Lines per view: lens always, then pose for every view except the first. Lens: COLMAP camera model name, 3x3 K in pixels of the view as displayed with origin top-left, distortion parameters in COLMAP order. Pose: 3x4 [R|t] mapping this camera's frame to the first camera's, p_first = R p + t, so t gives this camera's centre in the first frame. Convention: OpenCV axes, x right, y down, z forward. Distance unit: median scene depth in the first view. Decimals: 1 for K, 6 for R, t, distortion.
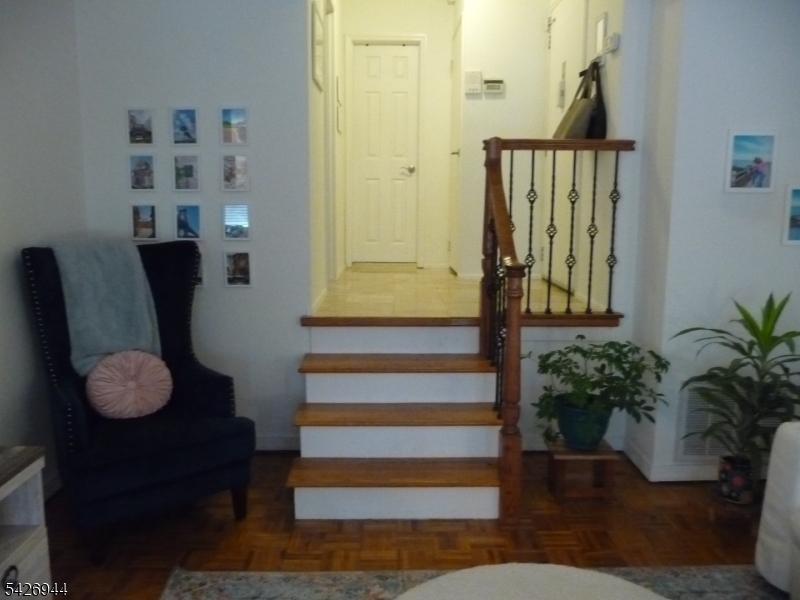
lens RADIAL K [[670.9, 0, 393.0], [0, 670.9, 297.8], [0, 0, 1]] dist [-0.030477, 0.029717]
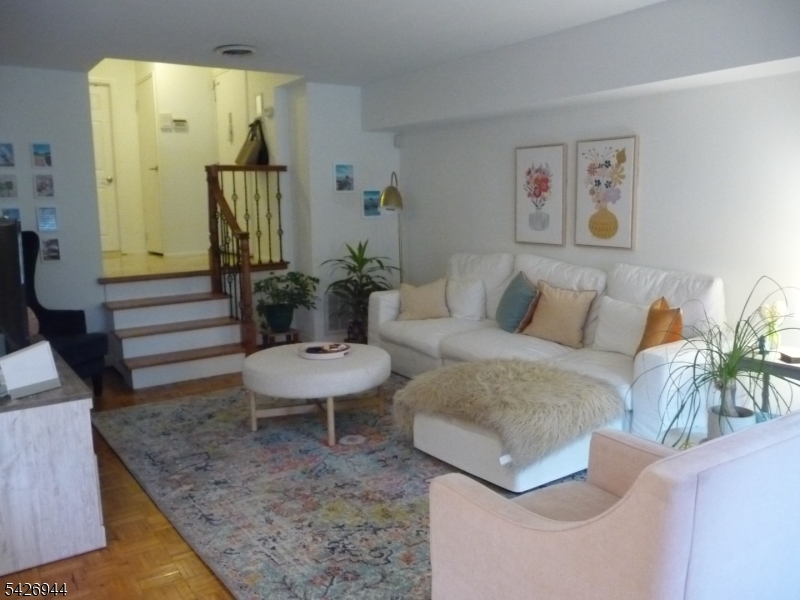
lens RADIAL K [[670.9, 0, 396.0], [0, 670.9, 302.0], [0, 0, 1]] dist [-0.030477, 0.029717]
pose [[0.829801, -0.104935, 0.548106, -0.431520], [0.103375, 0.994068, 0.033811, 0.104207], [-0.548402, 0.028604, 0.835726, -0.685743]]
